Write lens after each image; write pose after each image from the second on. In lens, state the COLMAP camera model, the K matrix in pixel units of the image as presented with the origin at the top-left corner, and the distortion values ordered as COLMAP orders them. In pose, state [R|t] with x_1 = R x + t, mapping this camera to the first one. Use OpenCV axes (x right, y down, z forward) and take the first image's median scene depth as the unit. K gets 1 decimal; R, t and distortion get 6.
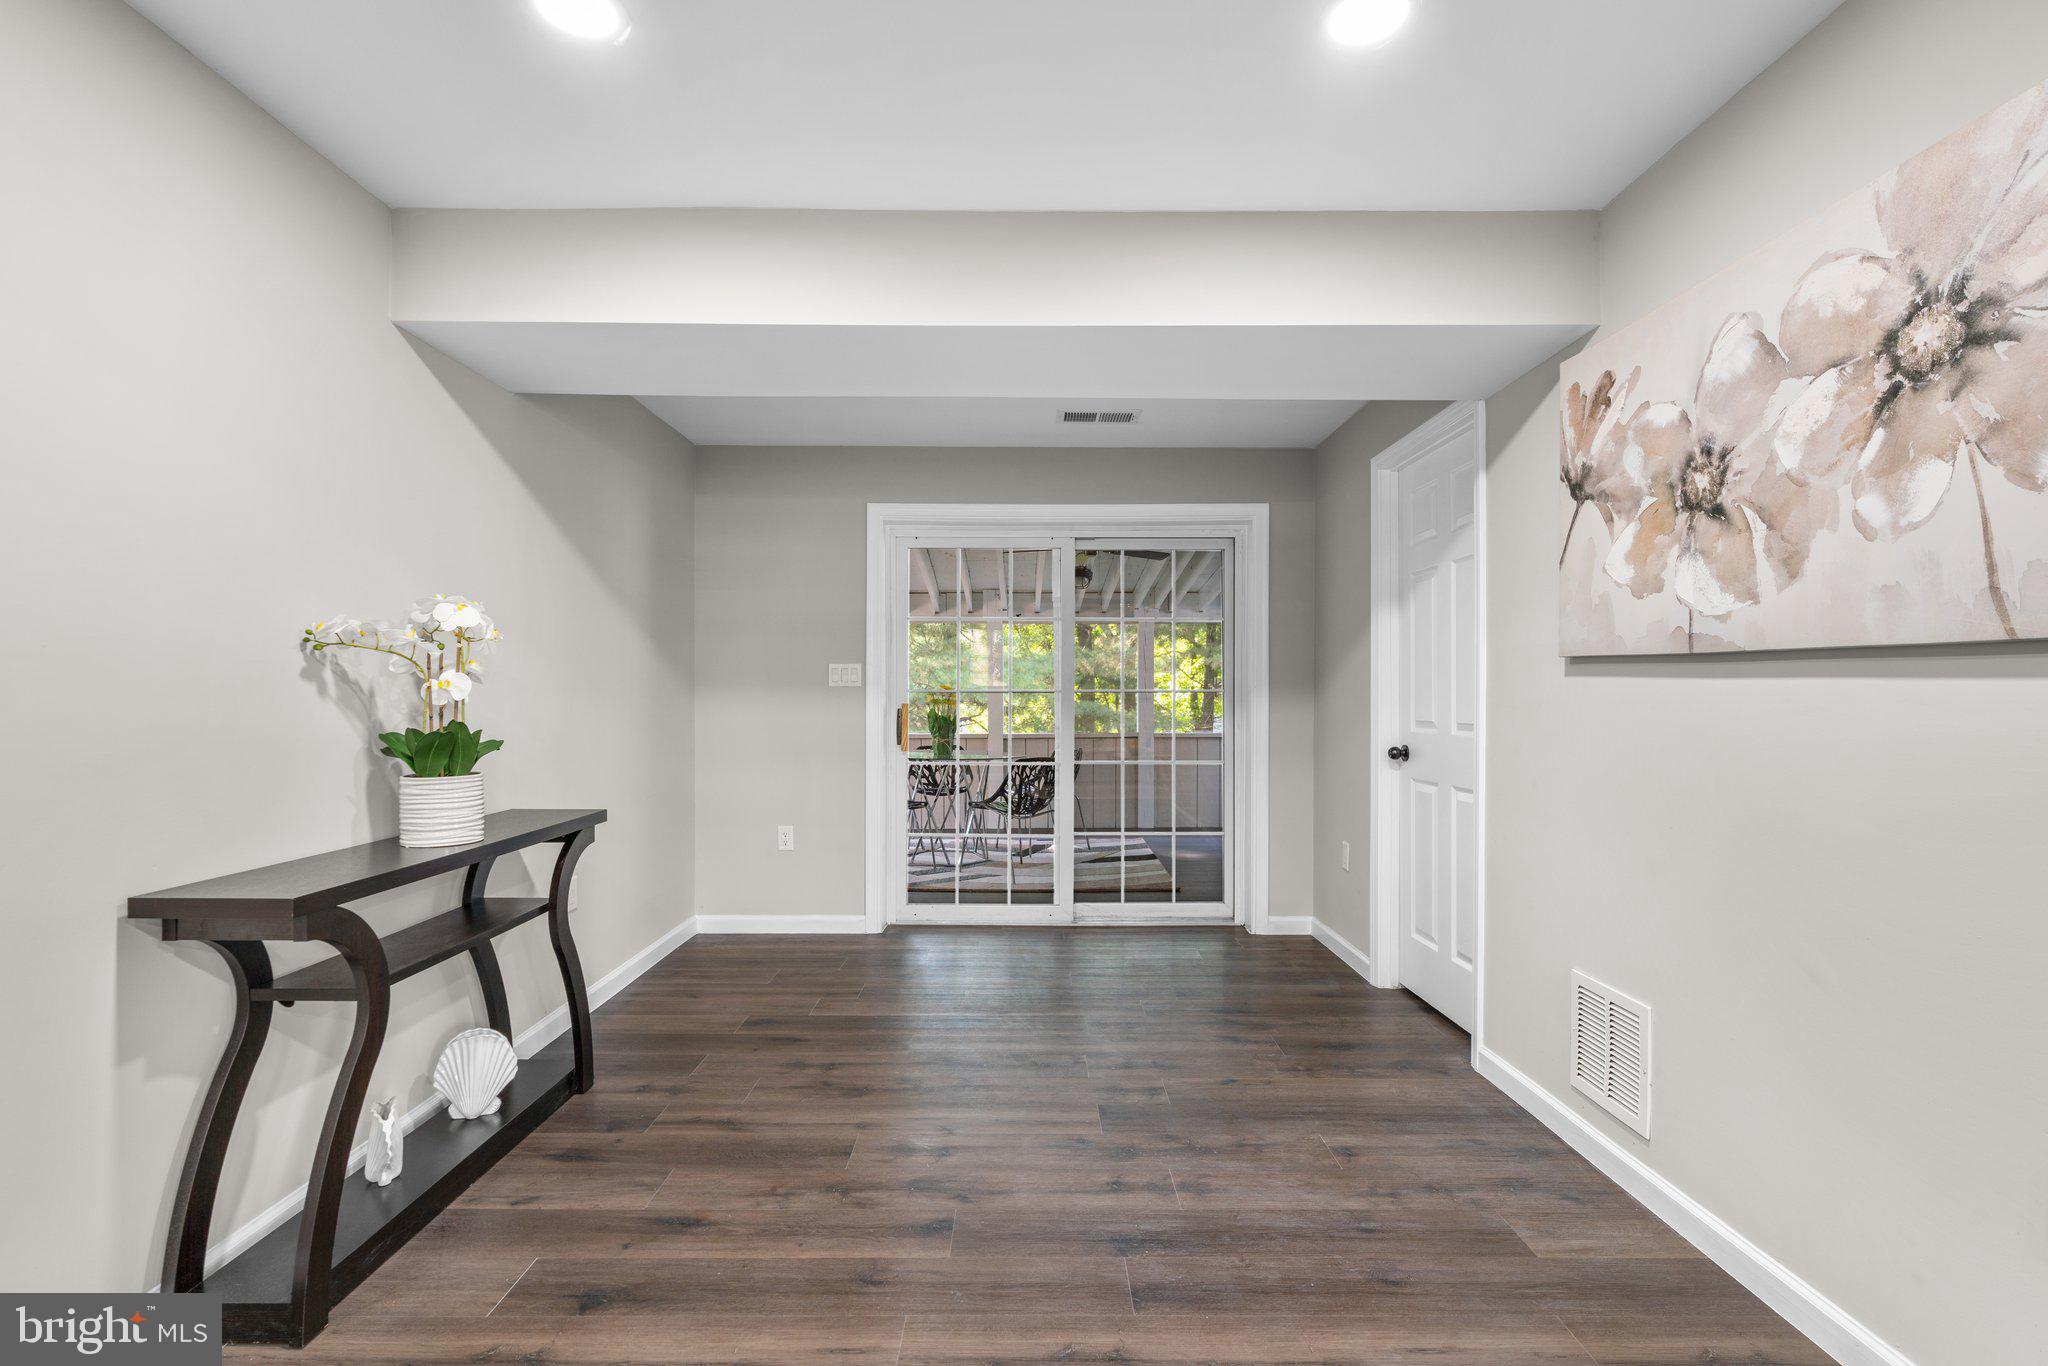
lens RADIAL K [[929.5, 0, 1025.0], [0, 929.5, 692.5], [0, 0, 1]] dist [-0.018503, 0.007374]
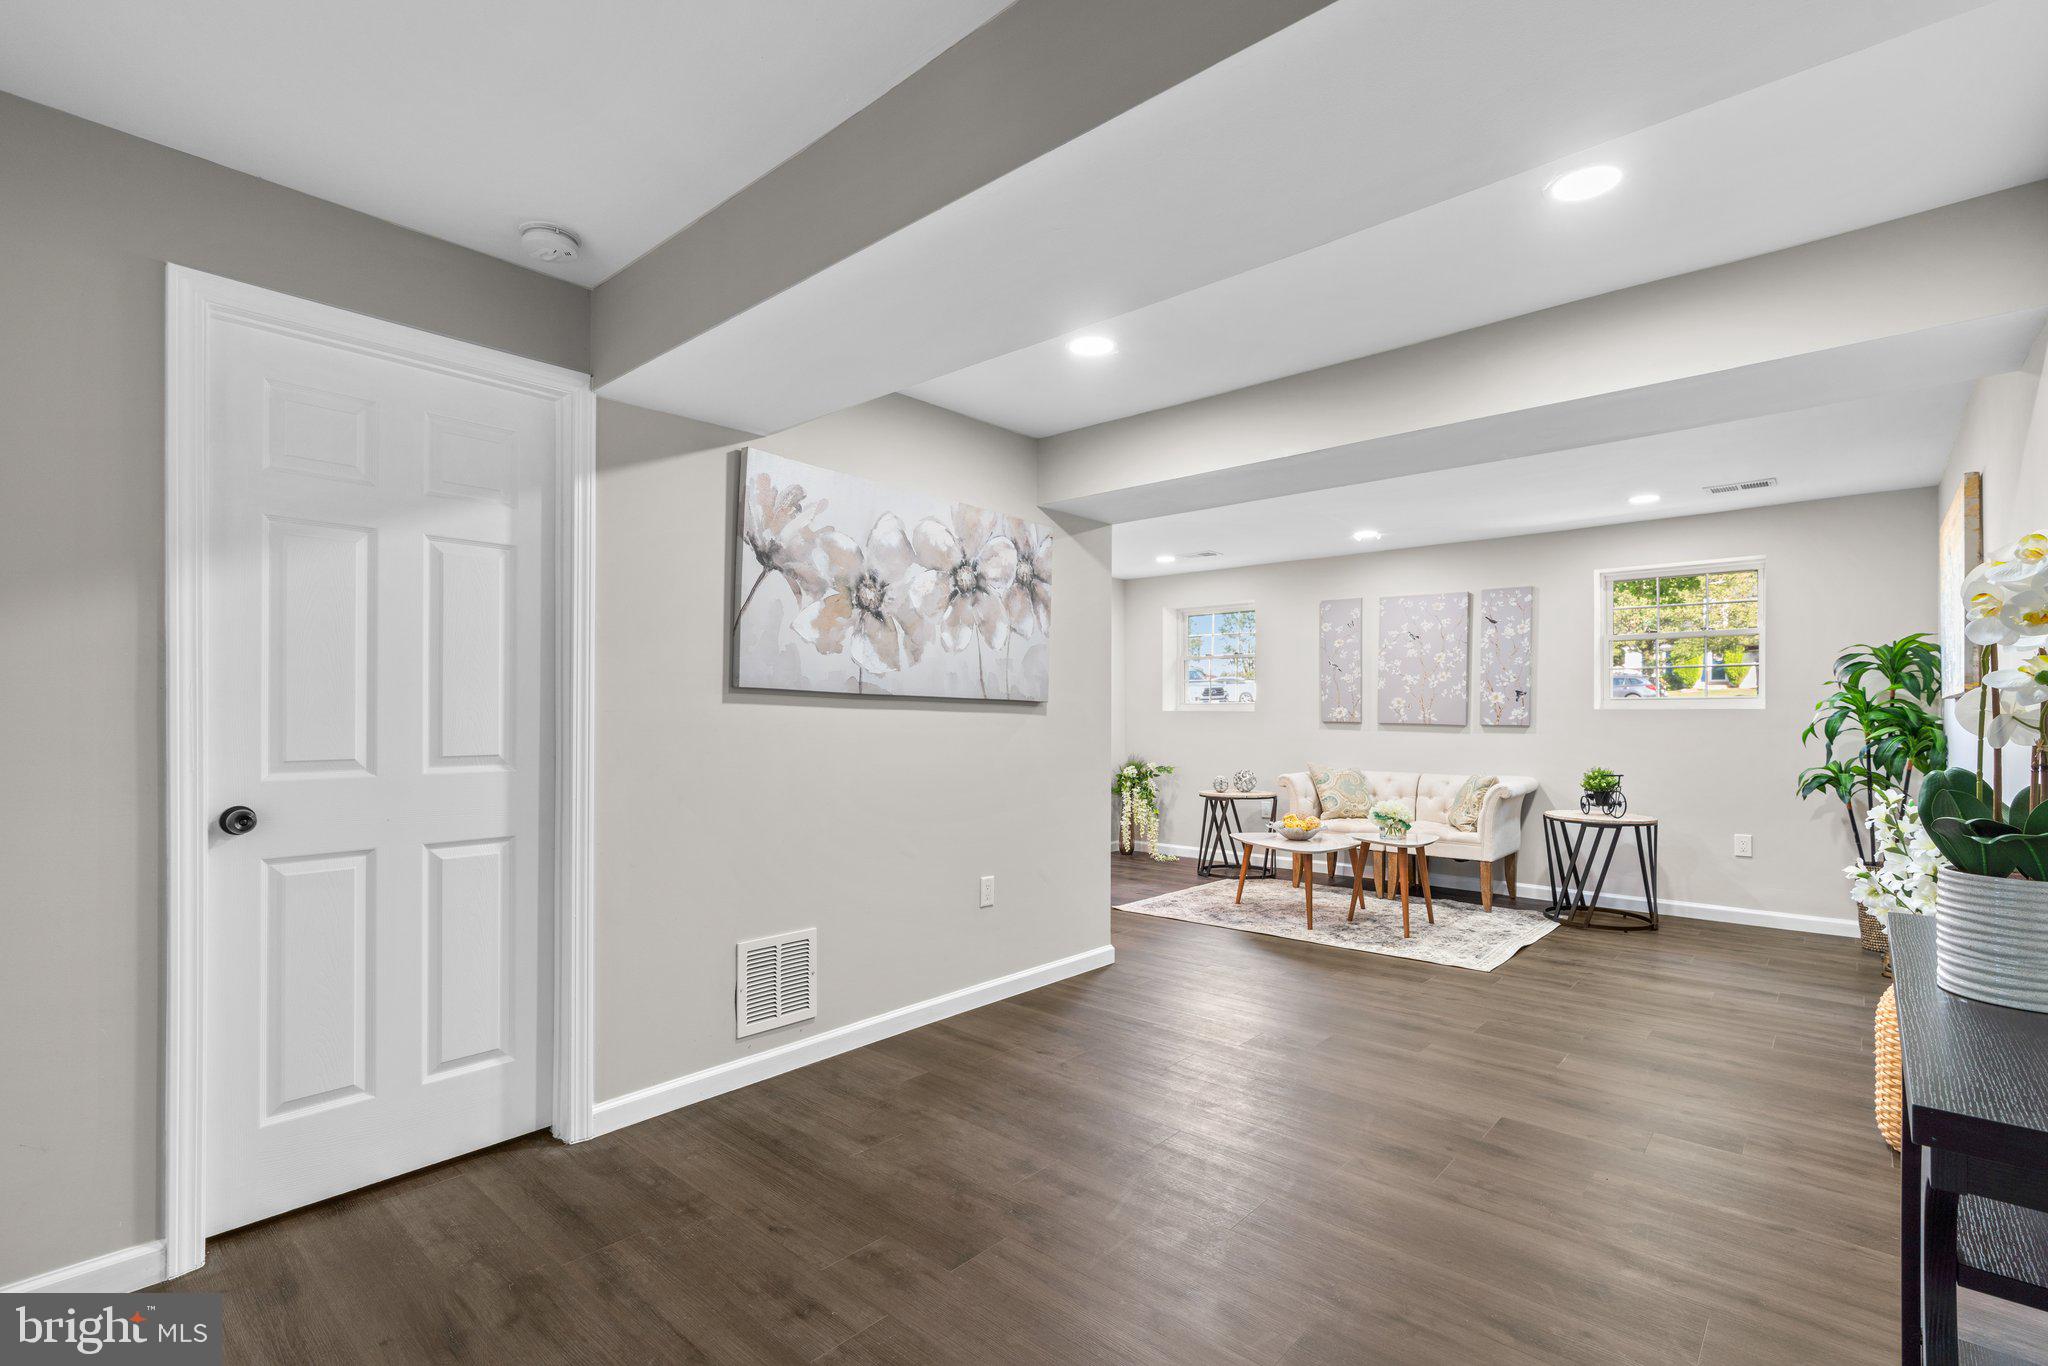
lens RADIAL K [[954.7, 0, 1019.4], [0, 954.7, 713.5], [0, 0, 1]] dist [-0.013320, 0.007001]
pose [[-0.749828, -0.000257, 0.661633, -0.592808], [-0.003091, 0.999990, -0.003115, -0.001709], [-0.661626, -0.004381, -0.749821, 1.942987]]
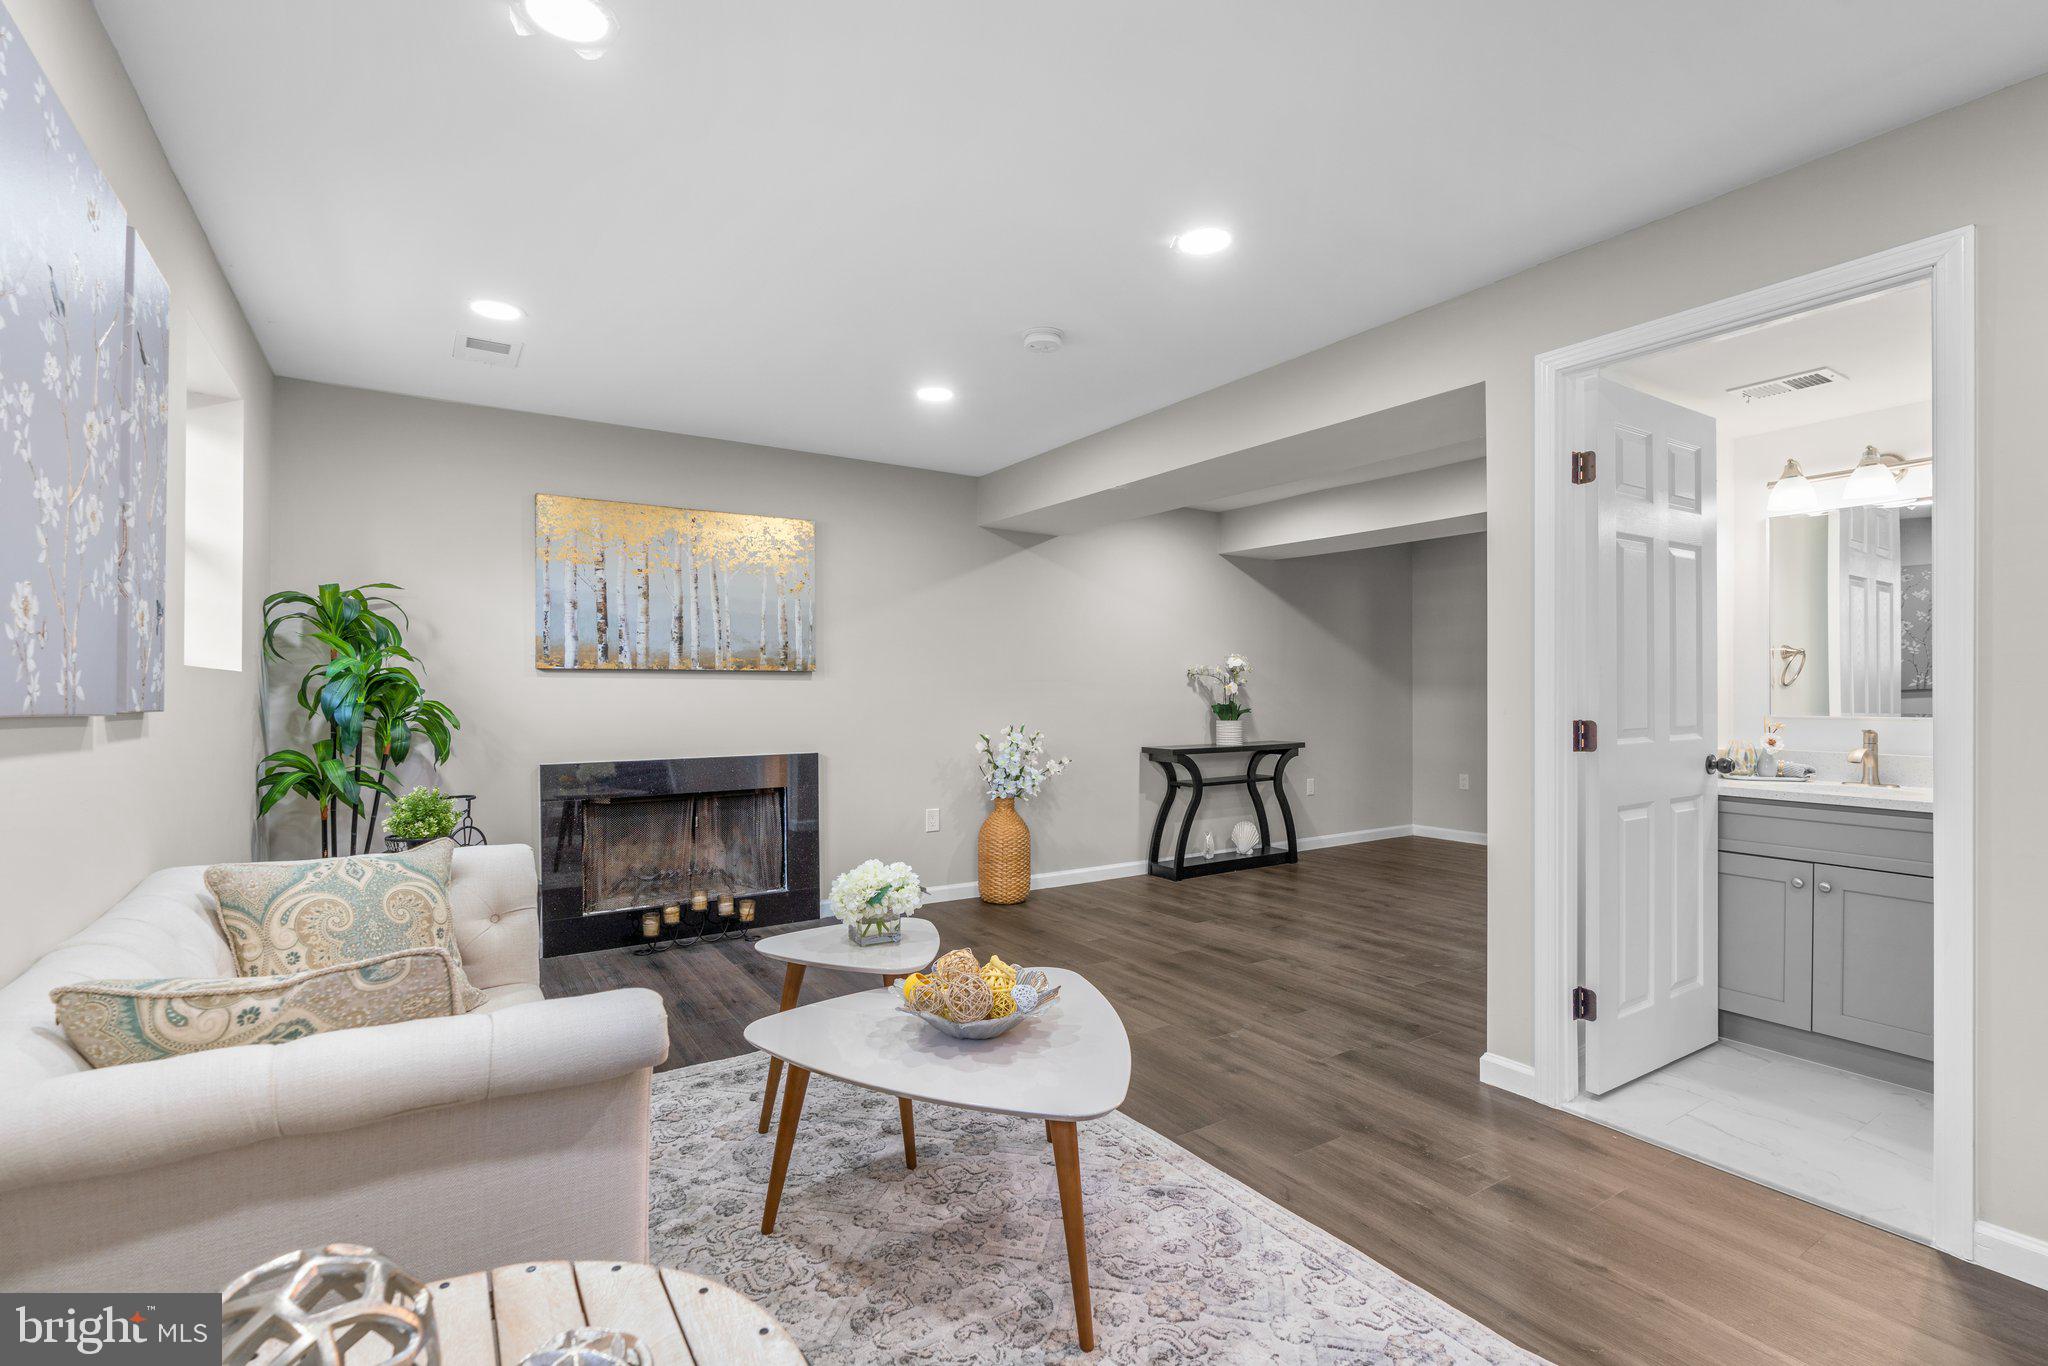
lens RADIAL K [[929.5, 0, 1025.0], [0, 929.5, 692.5], [0, 0, 1]] dist [-0.018503, 0.007374]
pose [[0.550760, 0.001408, -0.834663, 1.419344], [0.000202, 0.999998, 0.001820, 0.001012], [0.834664, -0.001171, 0.550759, -1.089028]]
